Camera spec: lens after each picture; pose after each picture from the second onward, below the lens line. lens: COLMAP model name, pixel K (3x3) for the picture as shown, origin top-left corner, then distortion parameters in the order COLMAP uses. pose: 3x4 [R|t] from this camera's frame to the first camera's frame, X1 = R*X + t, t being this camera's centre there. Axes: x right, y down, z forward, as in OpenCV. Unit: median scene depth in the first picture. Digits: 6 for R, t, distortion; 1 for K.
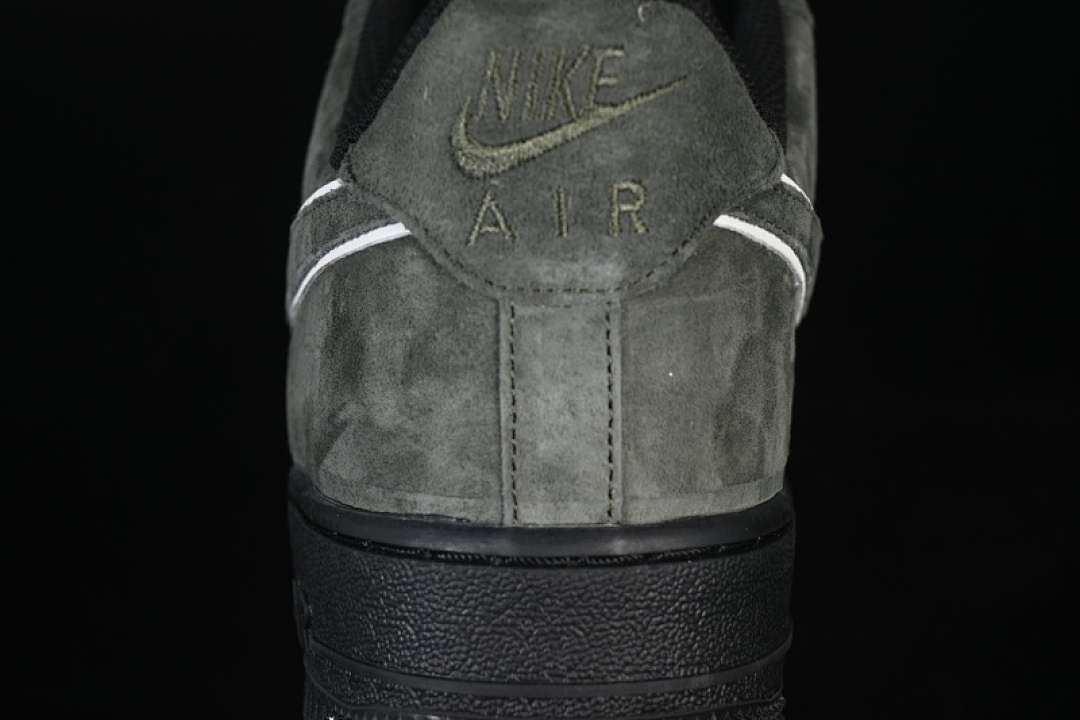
lens RADIAL K [[2300.8, 0, 540.0], [0, 2300.8, 360.0], [0, 0, 1]] dist [-0.013223, -0.071977]
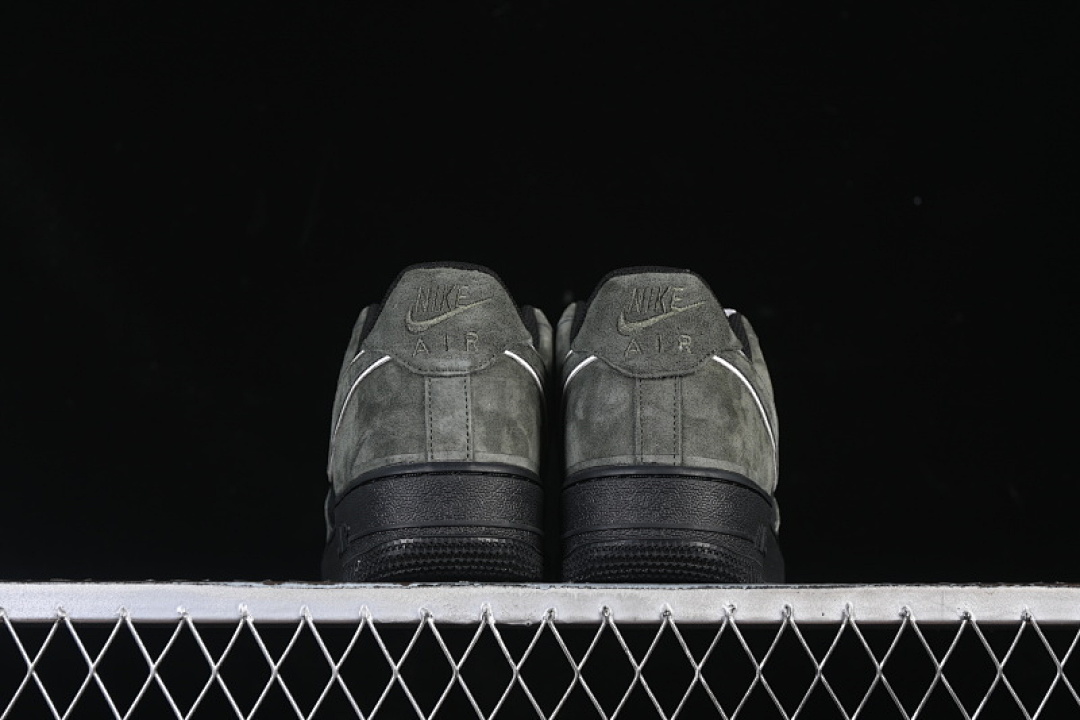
lens RADIAL K [[2300.8, 0, 540.0], [0, 2300.8, 360.0], [0, 0, 1]] dist [-0.013223, -0.071977]
pose [[0.998477, -0.020160, 0.051356, -0.020396], [0.035439, 0.947778, -0.316955, 0.801715], [-0.042284, 0.318293, 0.947049, -1.536771]]
